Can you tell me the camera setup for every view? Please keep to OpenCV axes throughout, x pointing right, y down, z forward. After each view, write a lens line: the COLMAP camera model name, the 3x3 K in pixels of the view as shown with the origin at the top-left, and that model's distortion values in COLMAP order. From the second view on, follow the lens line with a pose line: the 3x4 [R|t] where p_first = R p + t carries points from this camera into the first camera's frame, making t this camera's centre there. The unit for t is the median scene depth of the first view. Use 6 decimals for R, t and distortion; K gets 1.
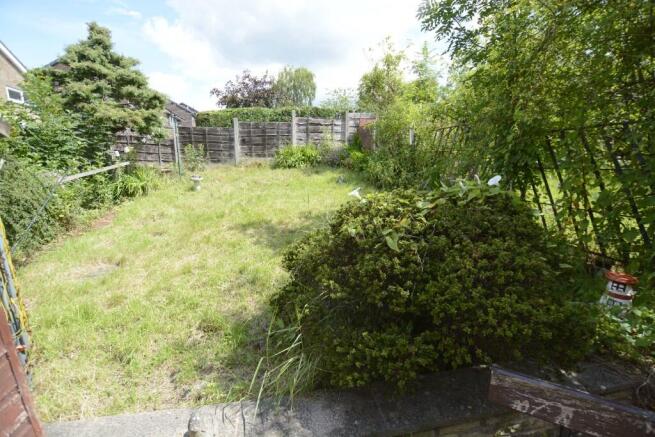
lens RADIAL K [[296.6, 0, 326.6], [0, 296.6, 211.0], [0, 0, 1]] dist [-0.013972, 0.000425]
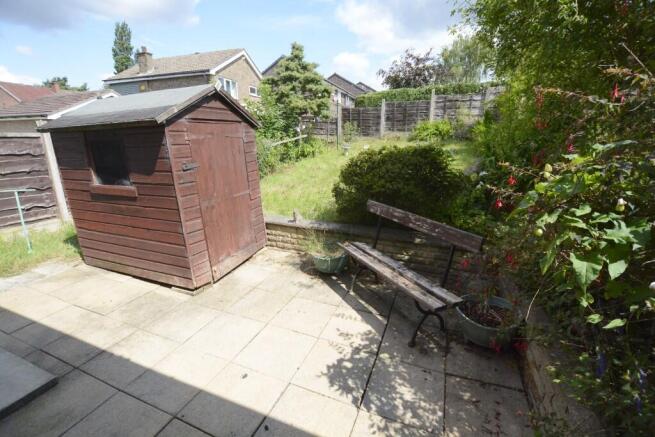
lens RADIAL K [[296.6, 0, 326.6], [0, 296.6, 211.0], [0, 0, 1]] dist [-0.013972, 0.000425]
pose [[0.848492, 0.133469, -0.512100, 0.260900], [-0.090489, 0.990013, 0.108099, 0.050332], [0.521414, -0.045382, 0.852096, -0.279923]]
